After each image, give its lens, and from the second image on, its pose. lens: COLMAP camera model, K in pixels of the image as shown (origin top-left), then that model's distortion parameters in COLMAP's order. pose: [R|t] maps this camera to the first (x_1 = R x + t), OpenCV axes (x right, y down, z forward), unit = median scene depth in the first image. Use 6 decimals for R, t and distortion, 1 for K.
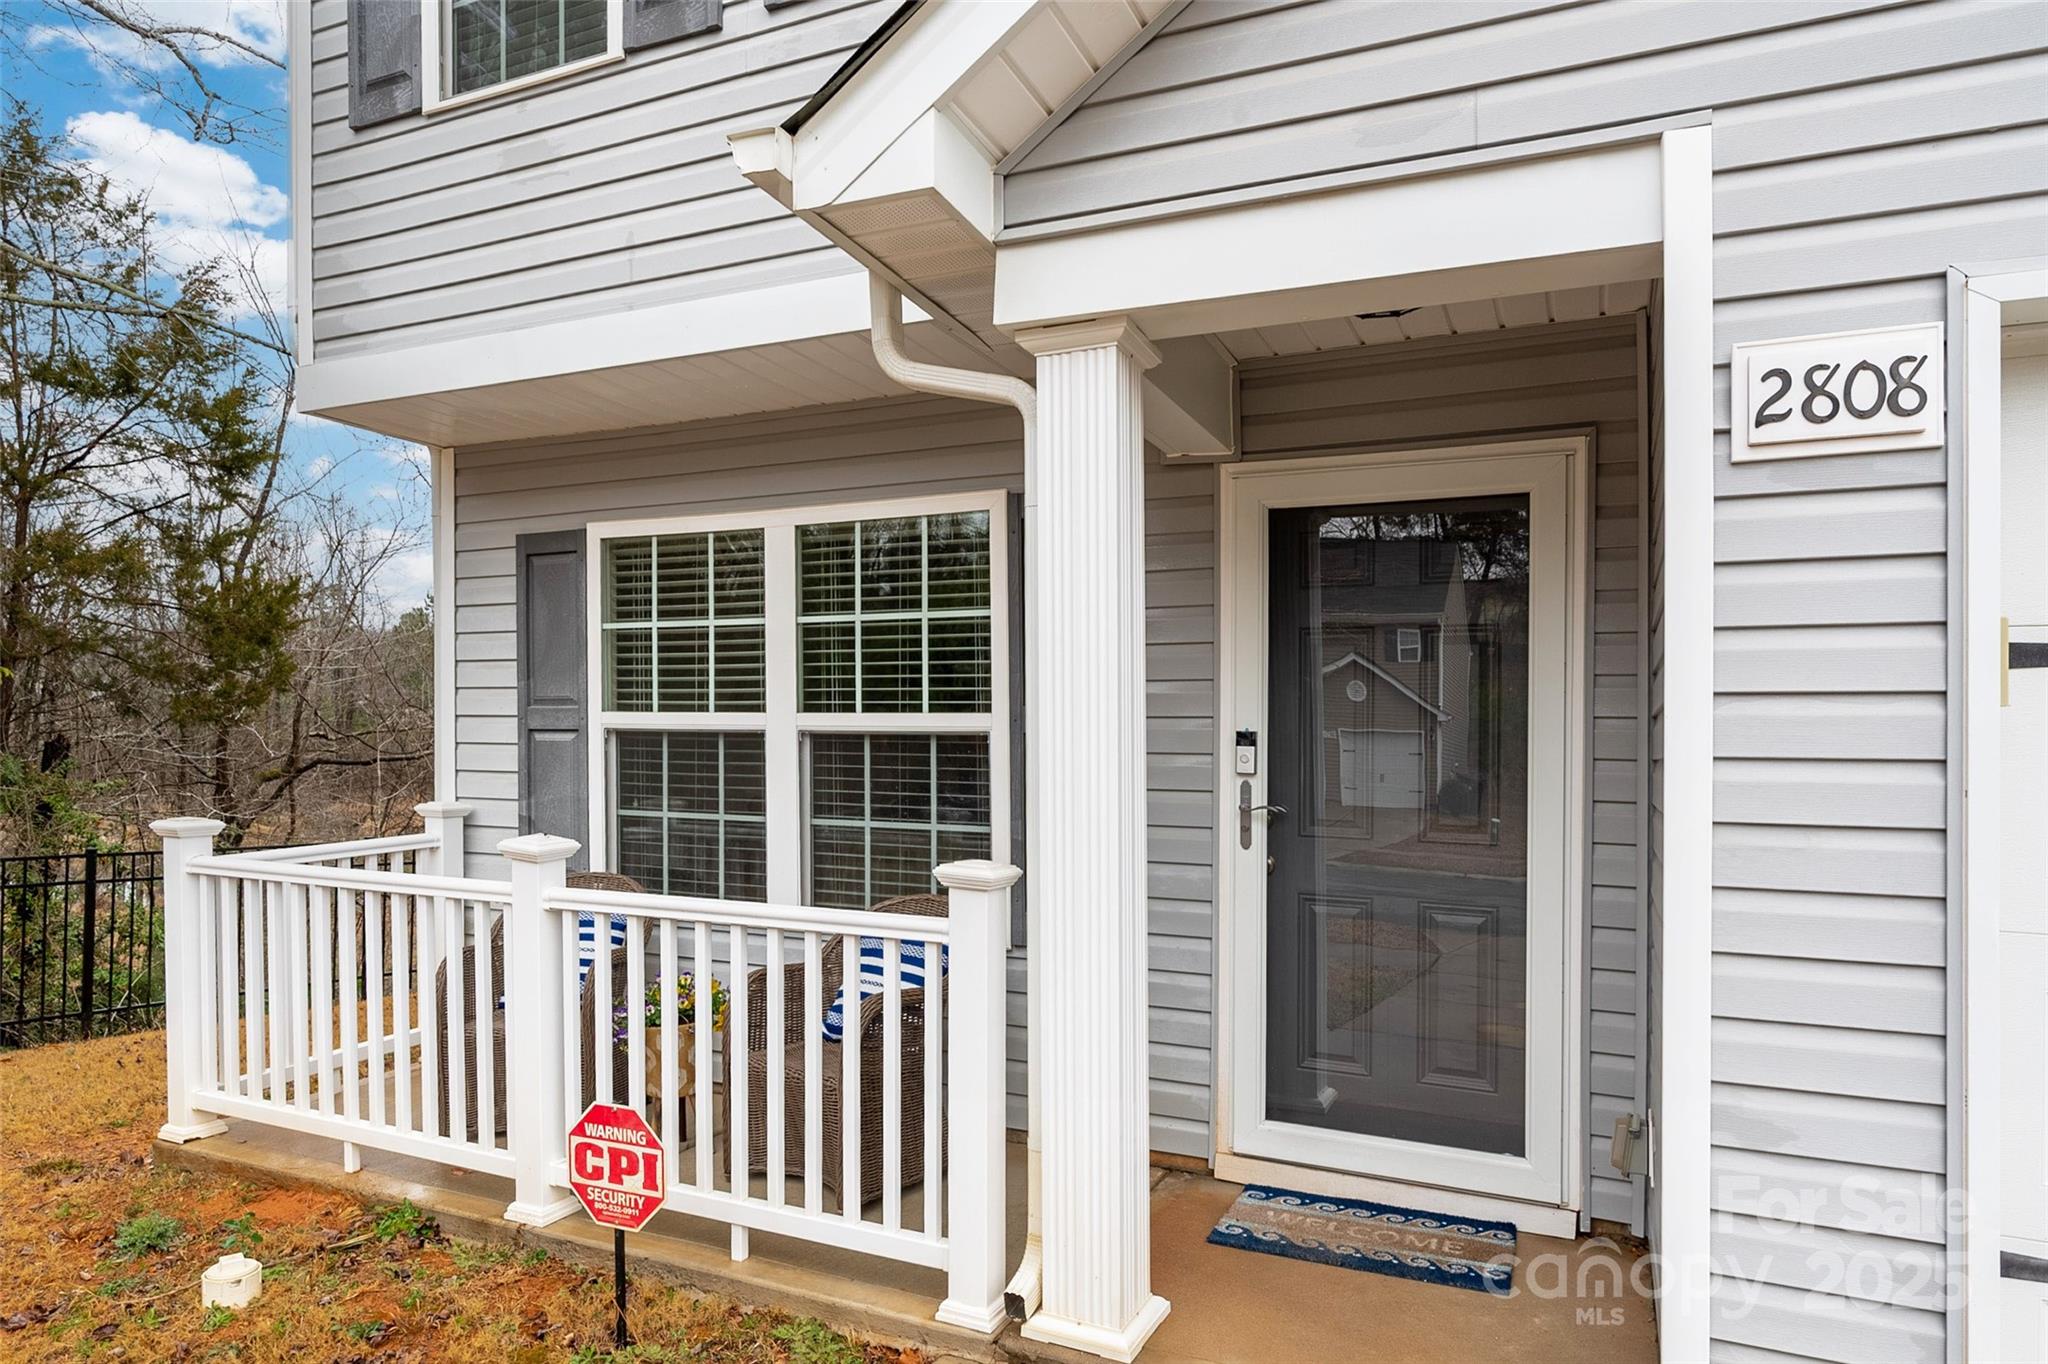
lens RADIAL K [[1186.6, 0, 1028.3], [0, 1186.6, 664.0], [0, 0, 1]] dist [-0.004309, 0.000255]
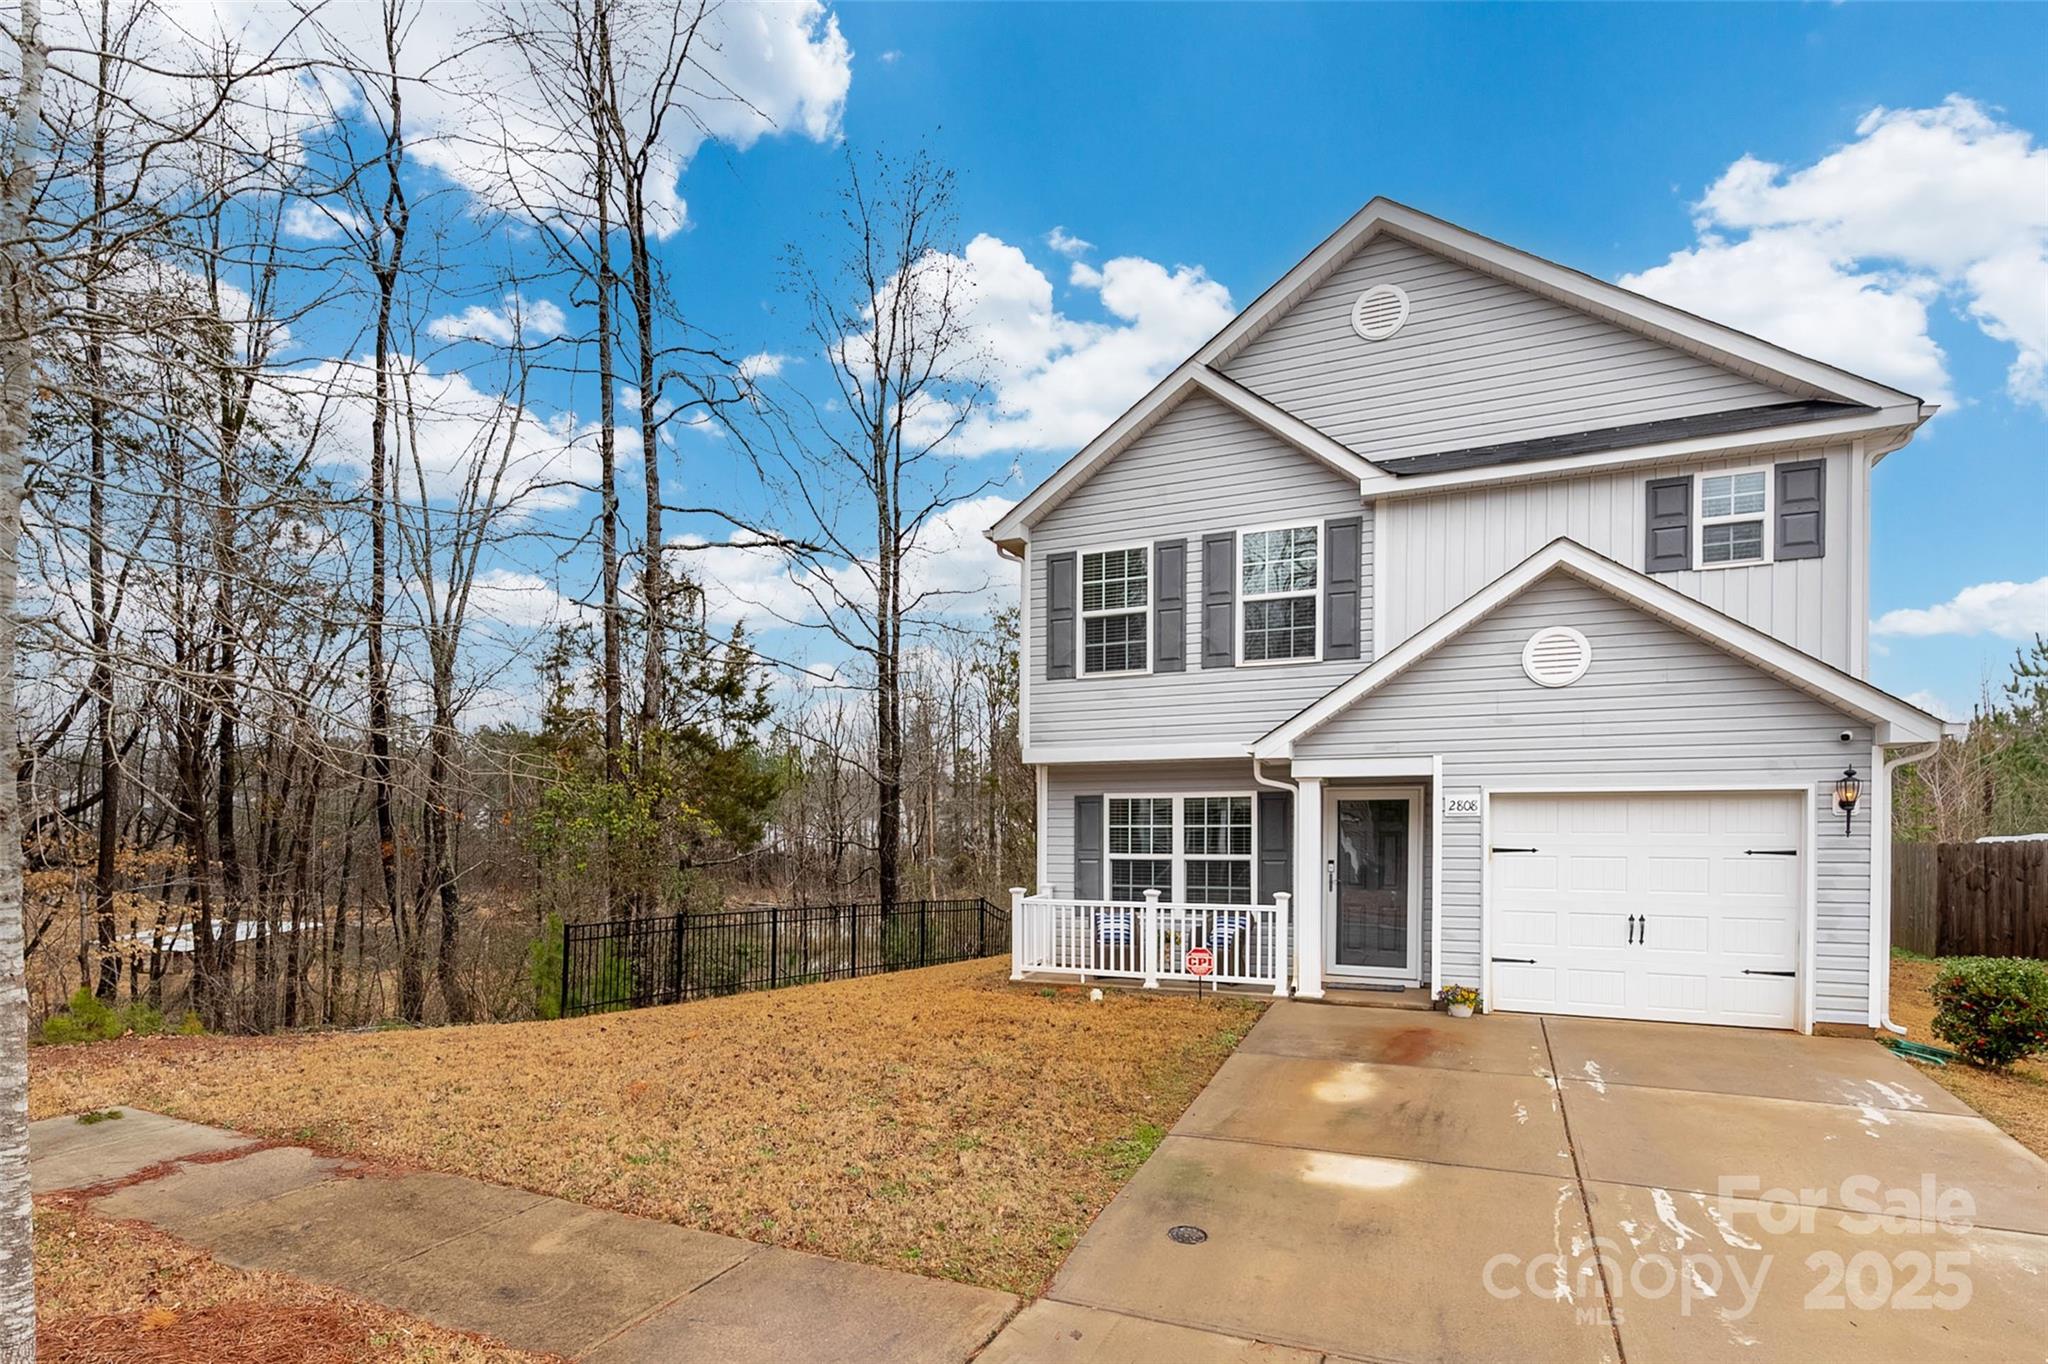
lens RADIAL K [[988.6, 0, 959.7], [0, 988.6, 823.8], [0, 0, 1]] dist [-0.006718, -0.000210]
pose [[0.999187, -0.013602, -0.037941, -0.747697], [0.015545, 0.998557, 0.051407, -0.203882], [0.037187, -0.051955, 0.997957, -1.842867]]
